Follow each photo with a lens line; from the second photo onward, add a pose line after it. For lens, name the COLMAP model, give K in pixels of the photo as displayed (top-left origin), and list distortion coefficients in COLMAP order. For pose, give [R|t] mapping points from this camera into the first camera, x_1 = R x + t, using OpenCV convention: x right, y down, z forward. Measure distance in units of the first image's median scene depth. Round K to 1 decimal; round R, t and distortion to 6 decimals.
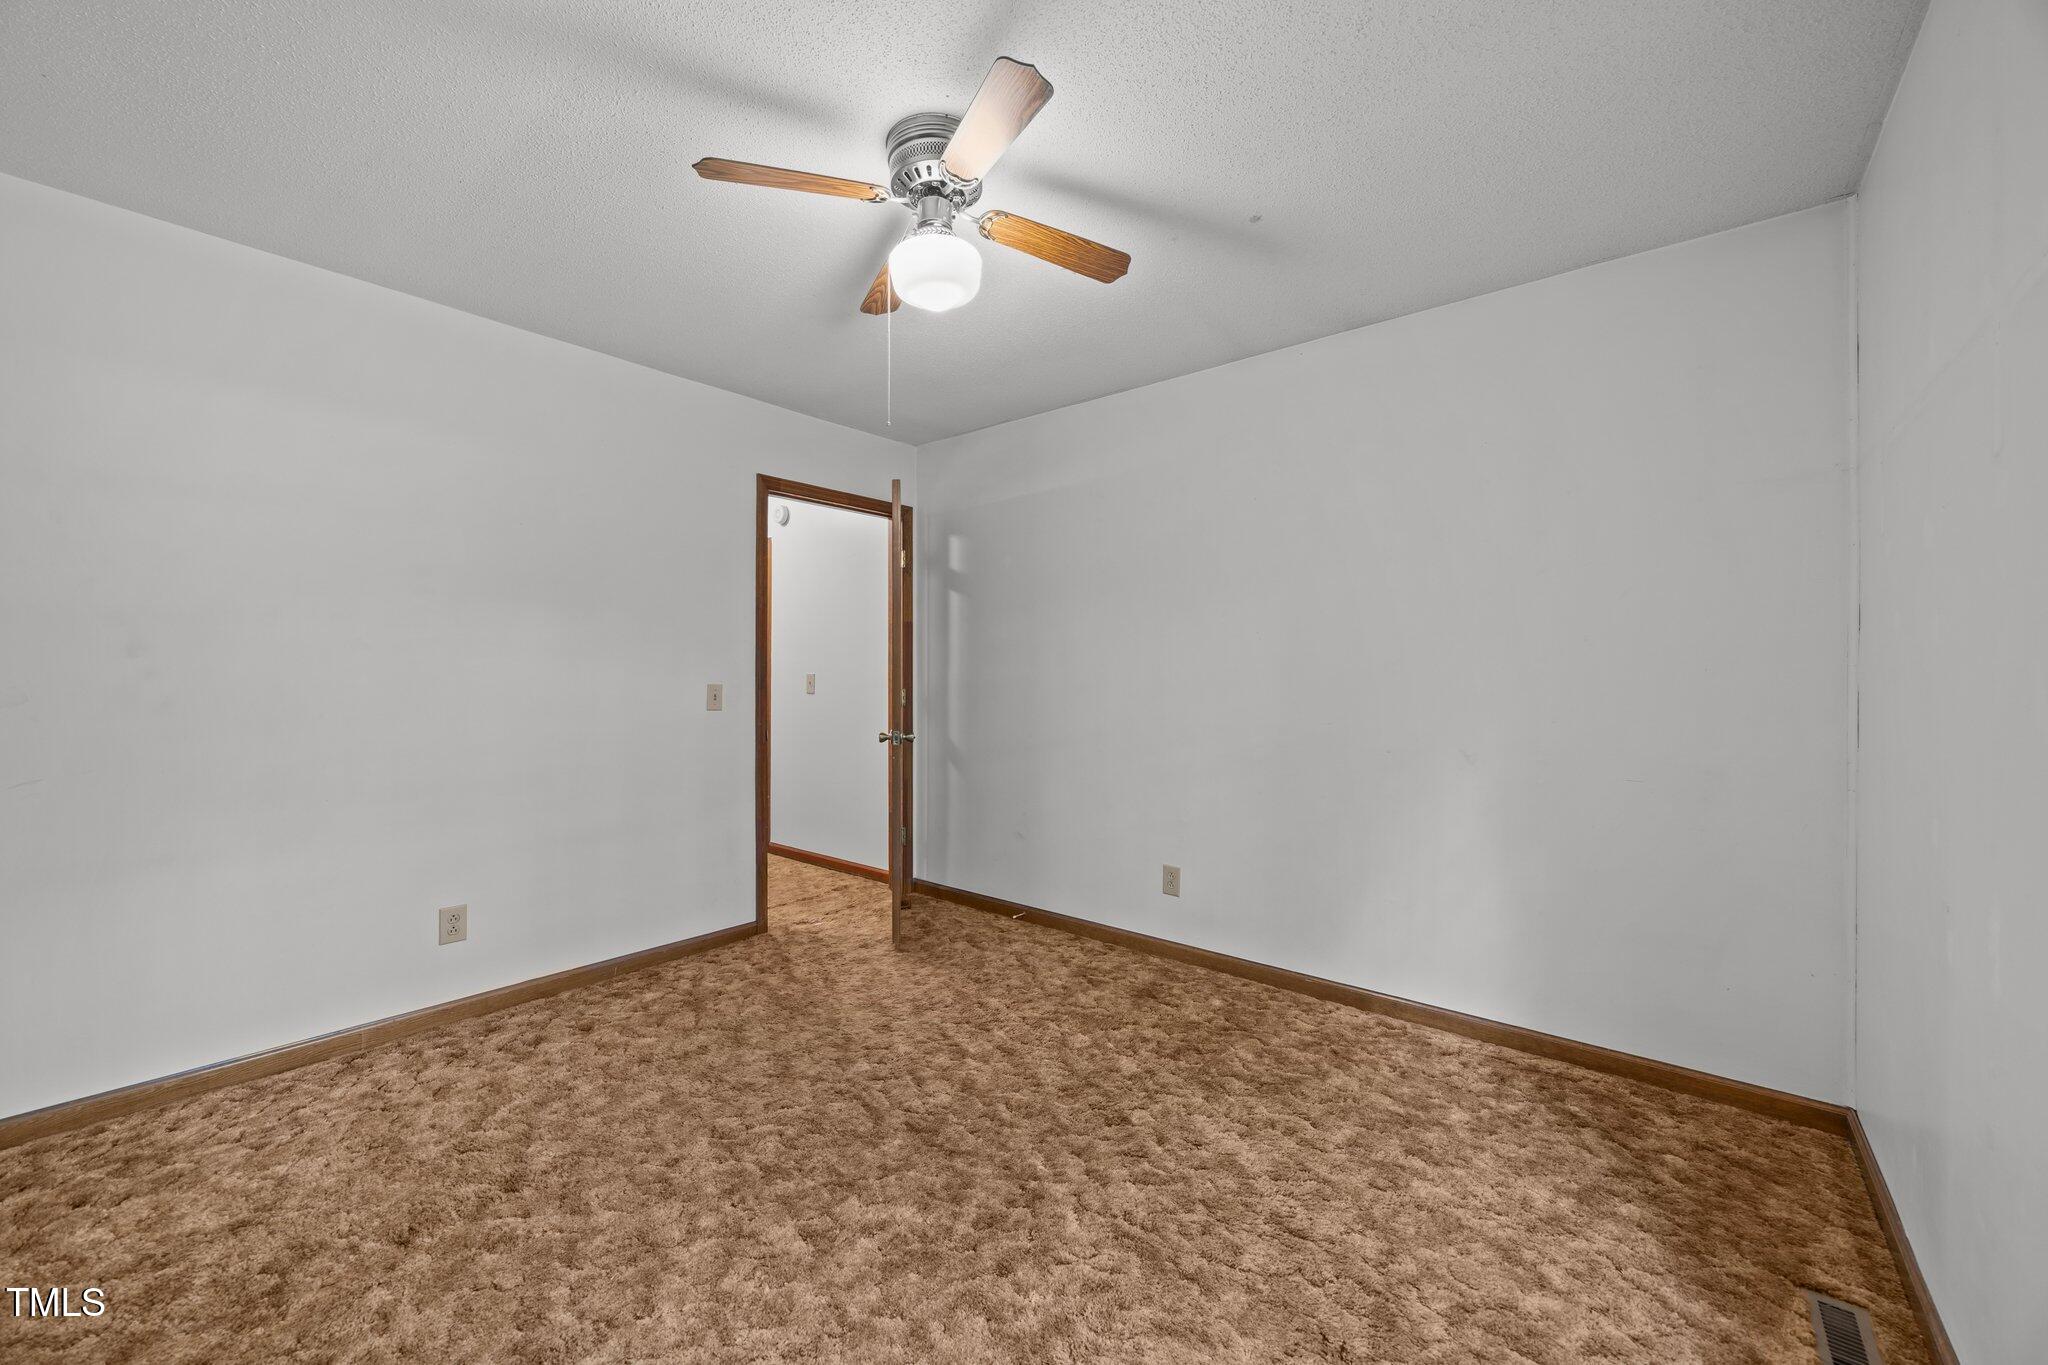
lens RADIAL K [[783.1, 0, 1018.6], [0, 783.1, 673.0], [0, 0, 1]] dist [-0.001720, -0.000459]
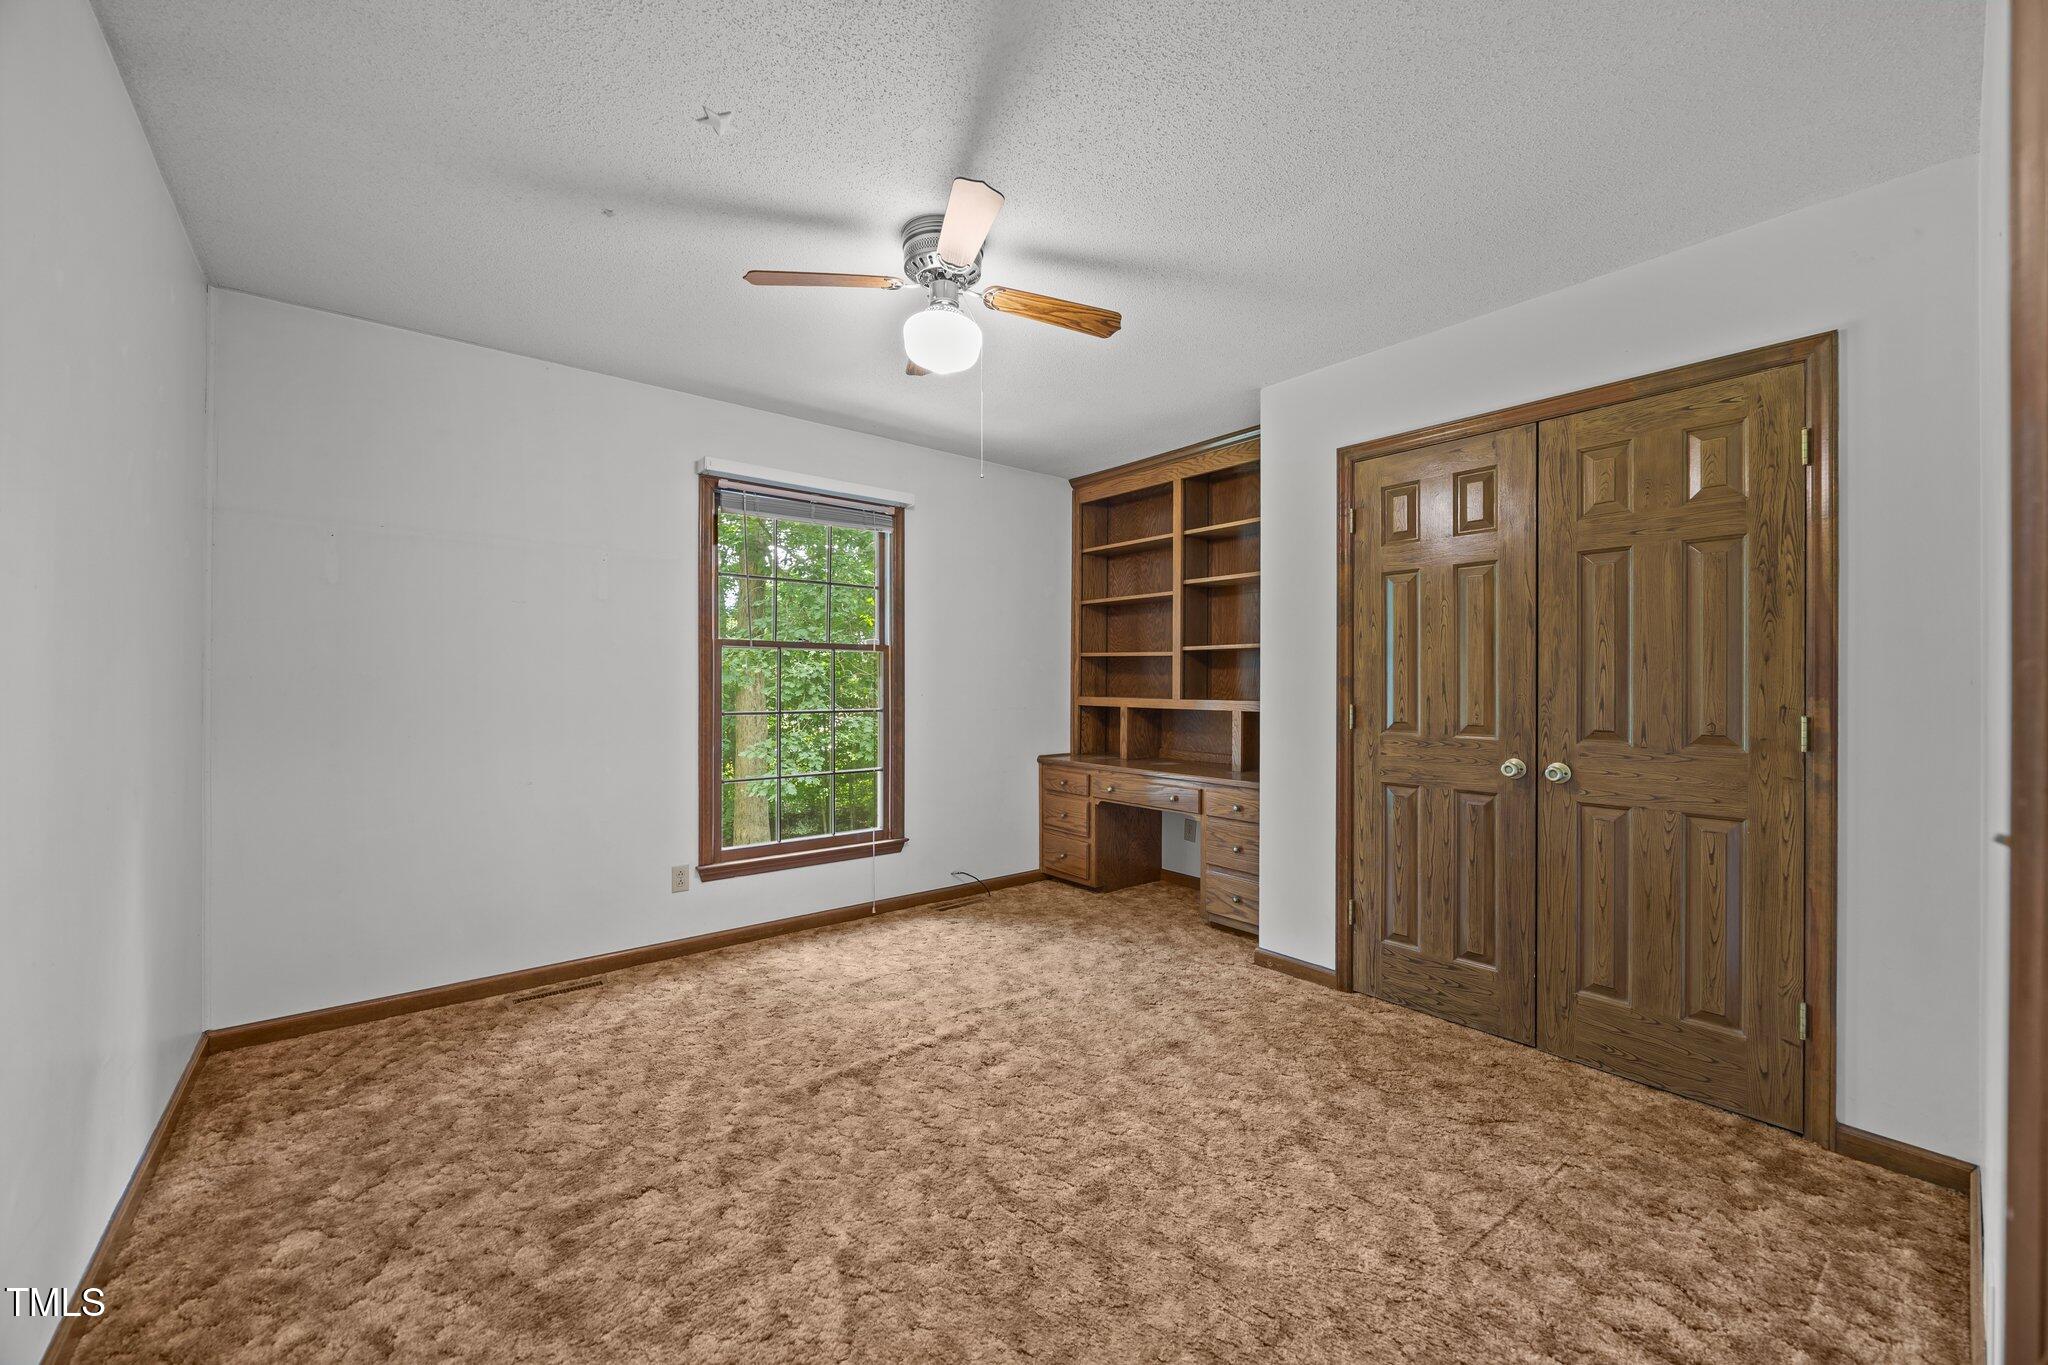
lens RADIAL K [[783.1, 0, 1018.6], [0, 783.1, 673.0], [0, 0, 1]] dist [-0.001720, -0.000459]
pose [[-0.982082, -0.004619, 0.188397, -0.430237], [-0.006595, 0.999930, -0.009864, 0.000248], [-0.188338, -0.010930, -0.982043, 2.072449]]
